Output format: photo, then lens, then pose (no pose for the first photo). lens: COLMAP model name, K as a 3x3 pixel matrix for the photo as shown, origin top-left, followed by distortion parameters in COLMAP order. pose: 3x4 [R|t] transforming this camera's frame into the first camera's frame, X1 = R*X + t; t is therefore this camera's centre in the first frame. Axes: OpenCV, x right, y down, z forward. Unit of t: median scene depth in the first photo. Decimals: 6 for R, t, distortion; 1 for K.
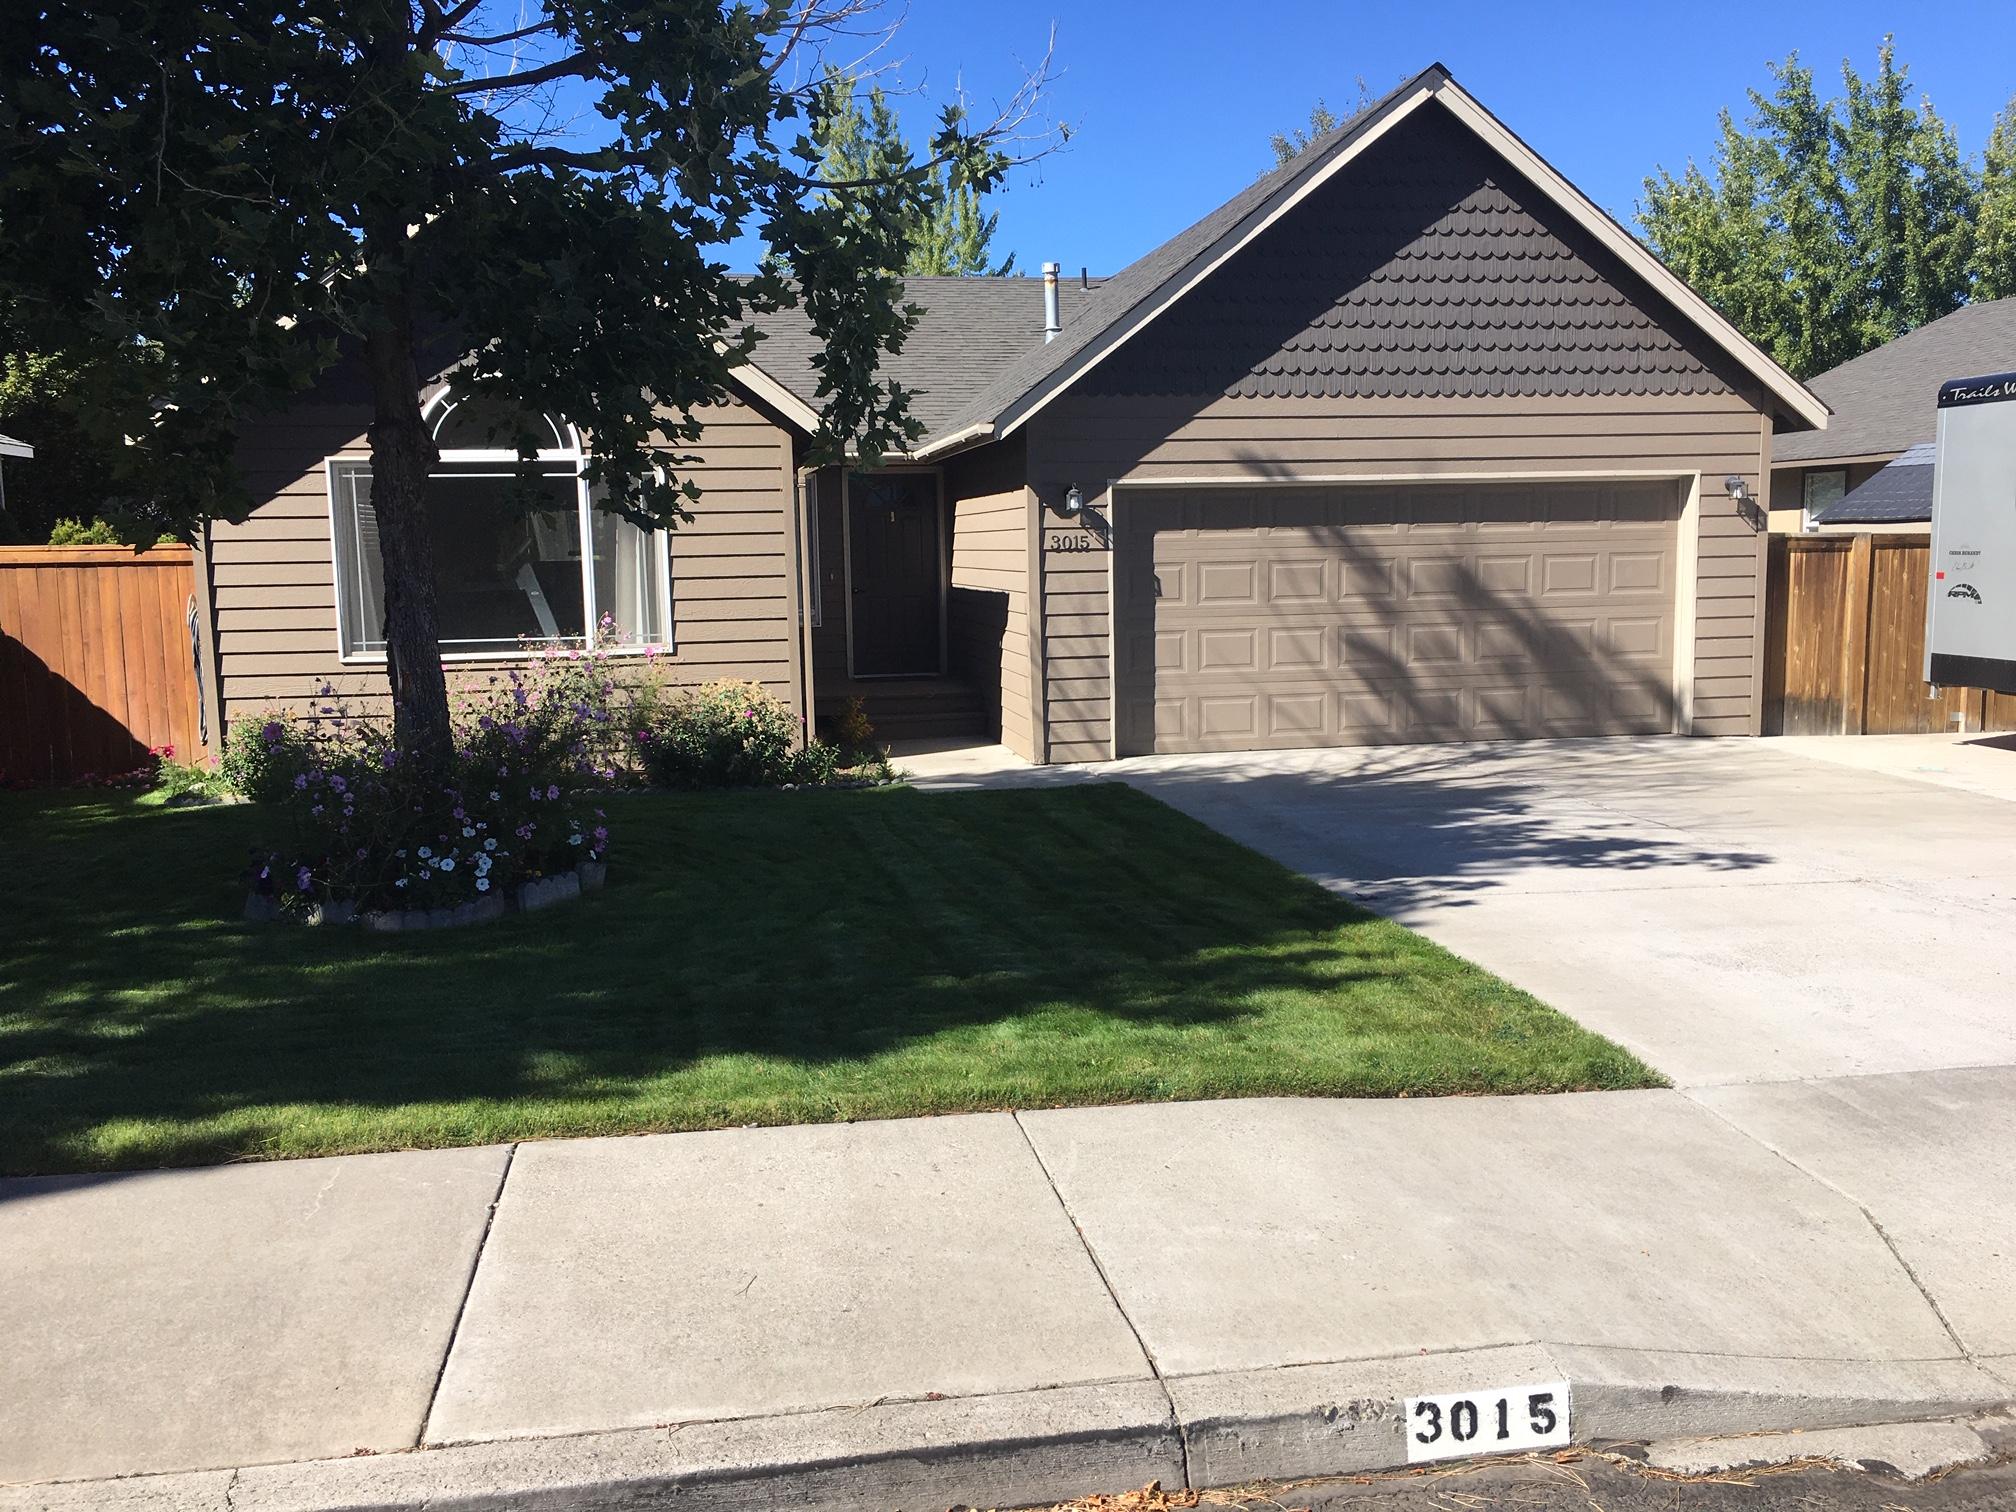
lens RADIAL K [[1713.5, 0, 1008.0], [0, 1713.5, 756.0], [0, 0, 1]] dist [0.056590, 0.008276]
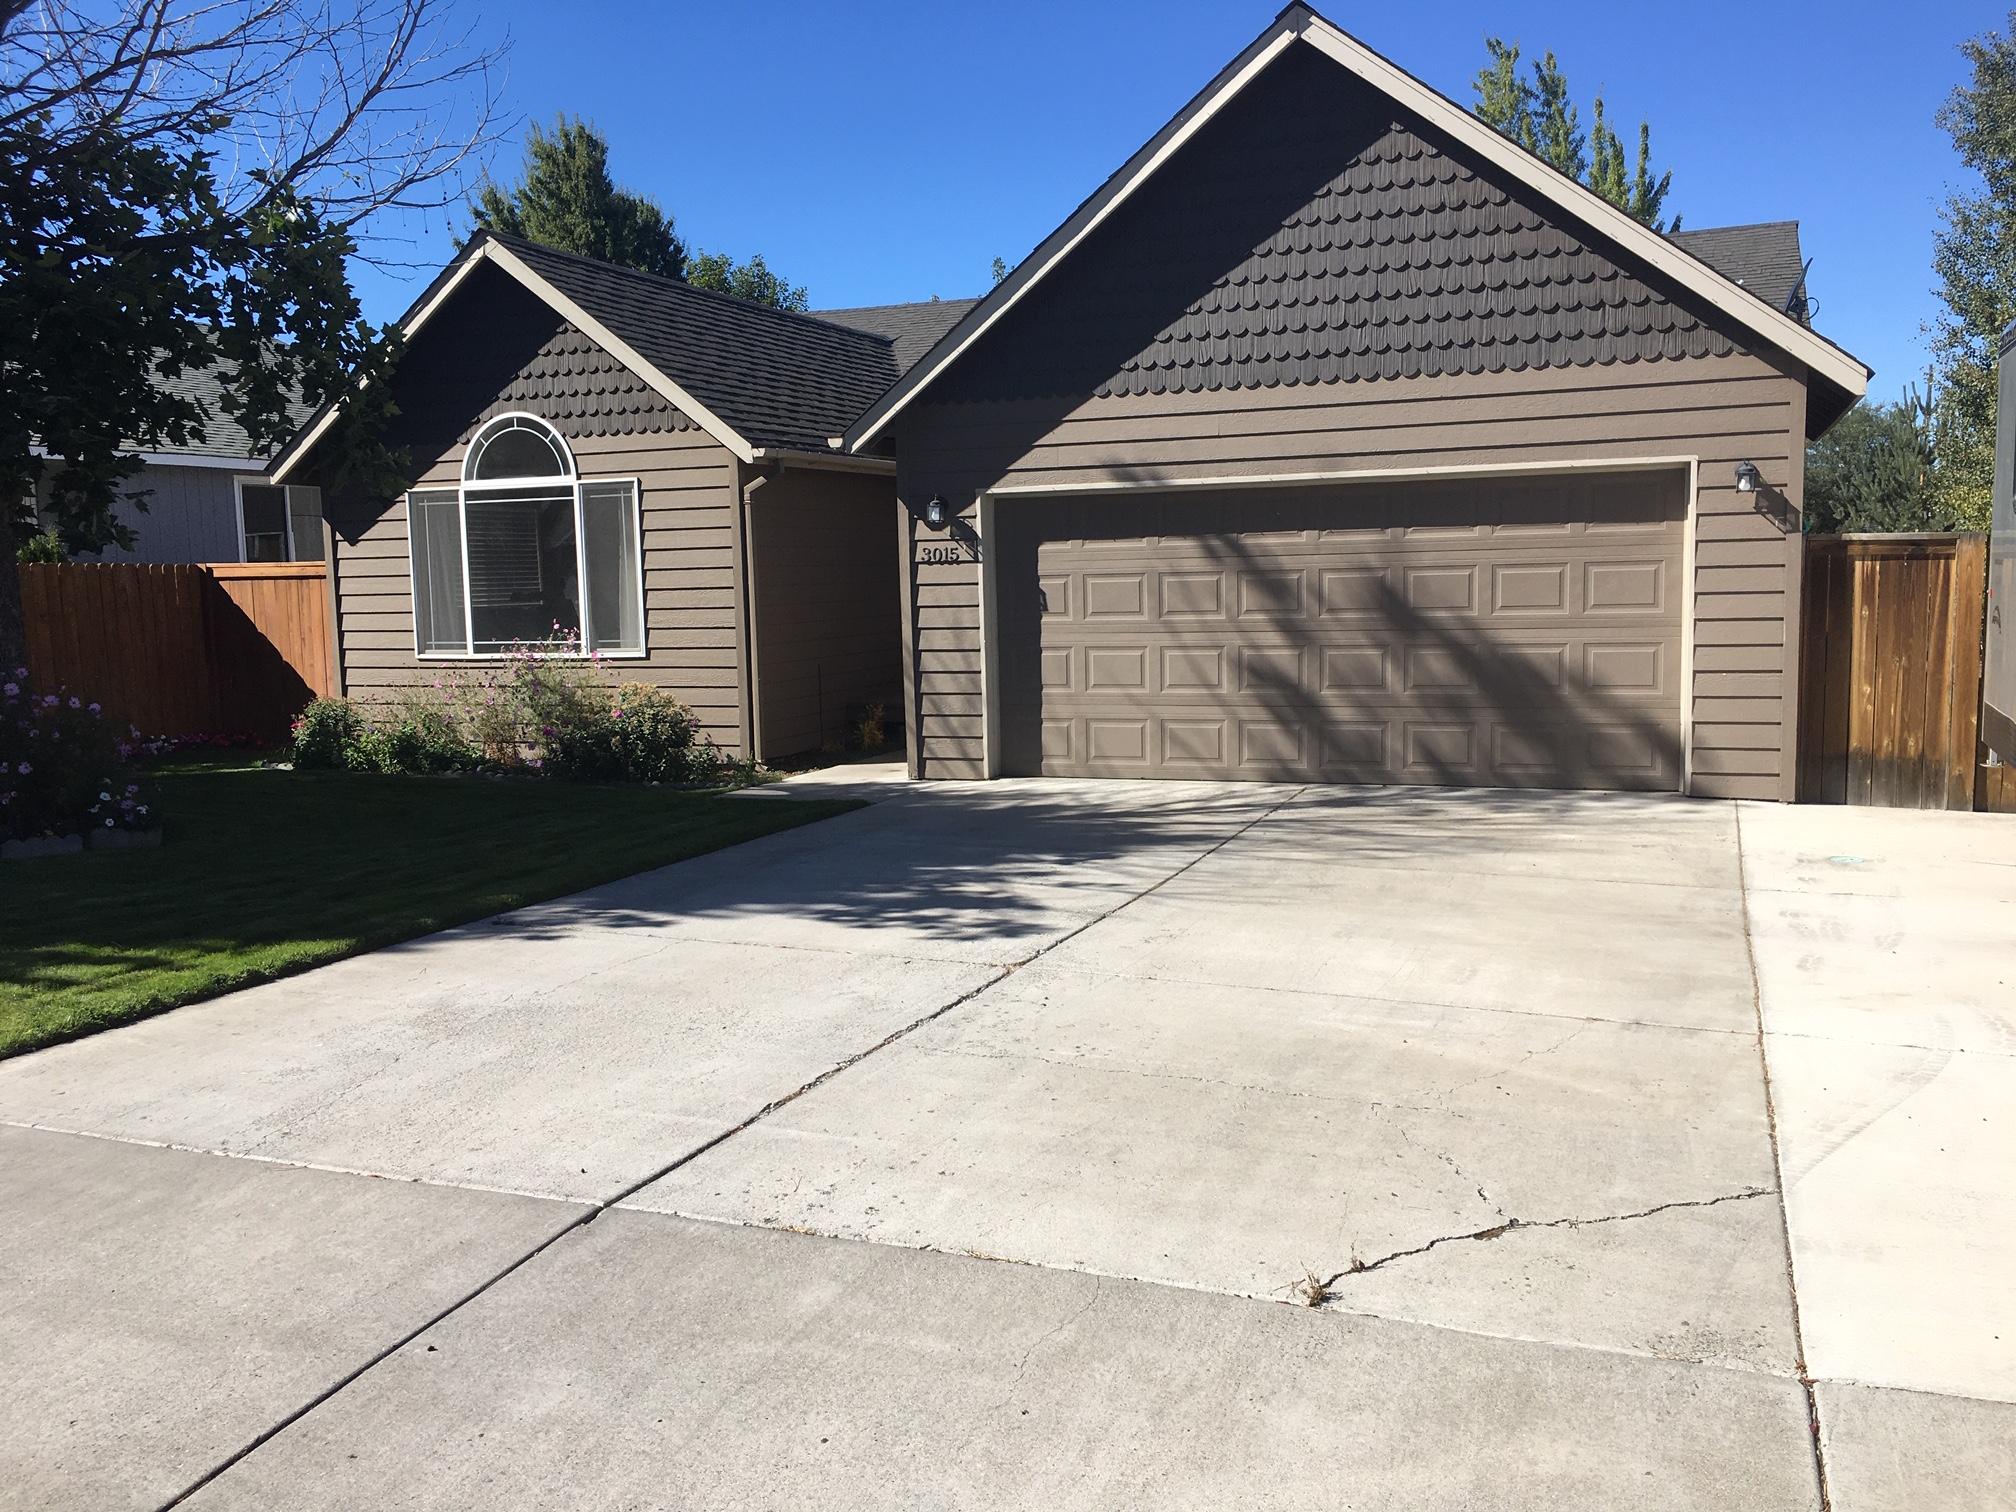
lens RADIAL K [[1713.5, 0, 1008.0], [0, 1713.5, 756.0], [0, 0, 1]] dist [0.056590, 0.008276]
pose [[0.847752, 0.054988, -0.527535, 0.567248], [-0.055662, 0.998343, 0.014612, -0.025076], [0.527465, 0.016976, 0.849407, 0.182376]]
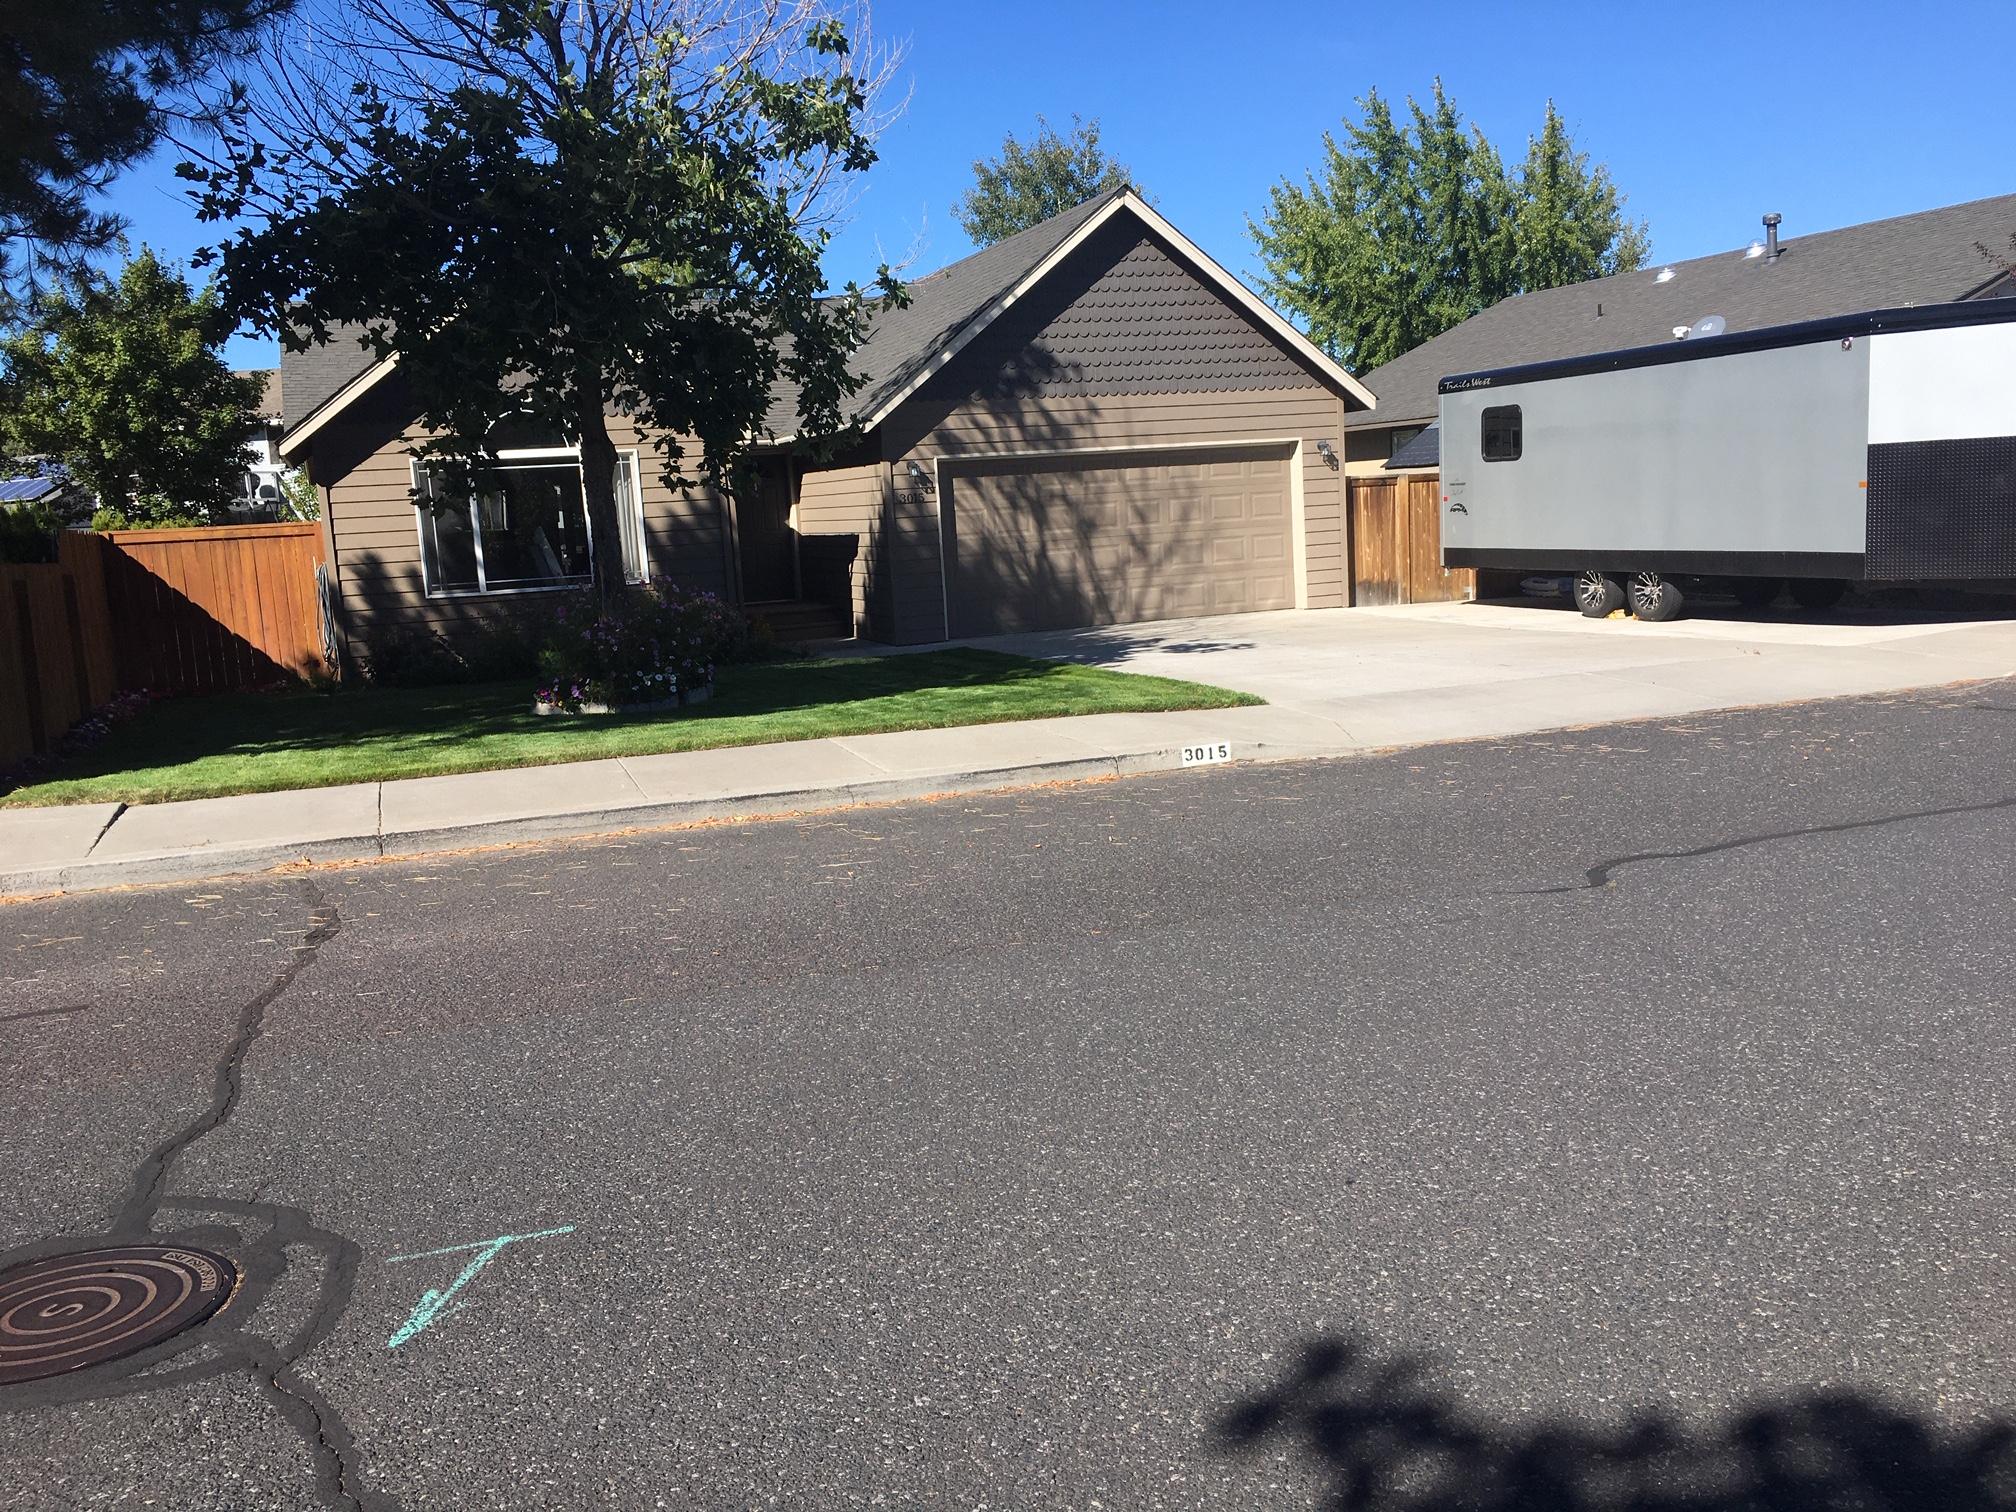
lens RADIAL K [[1789.7, 0, 1008.0], [0, 1789.7, 756.0], [0, 0, 1]] dist [0.073879, 0.004743]
pose [[0.981610, -0.065047, 0.179471, -0.172801], [0.062707, 0.997857, 0.018686, 0.076192], [-0.180302, -0.007089, 0.983586, -0.558291]]
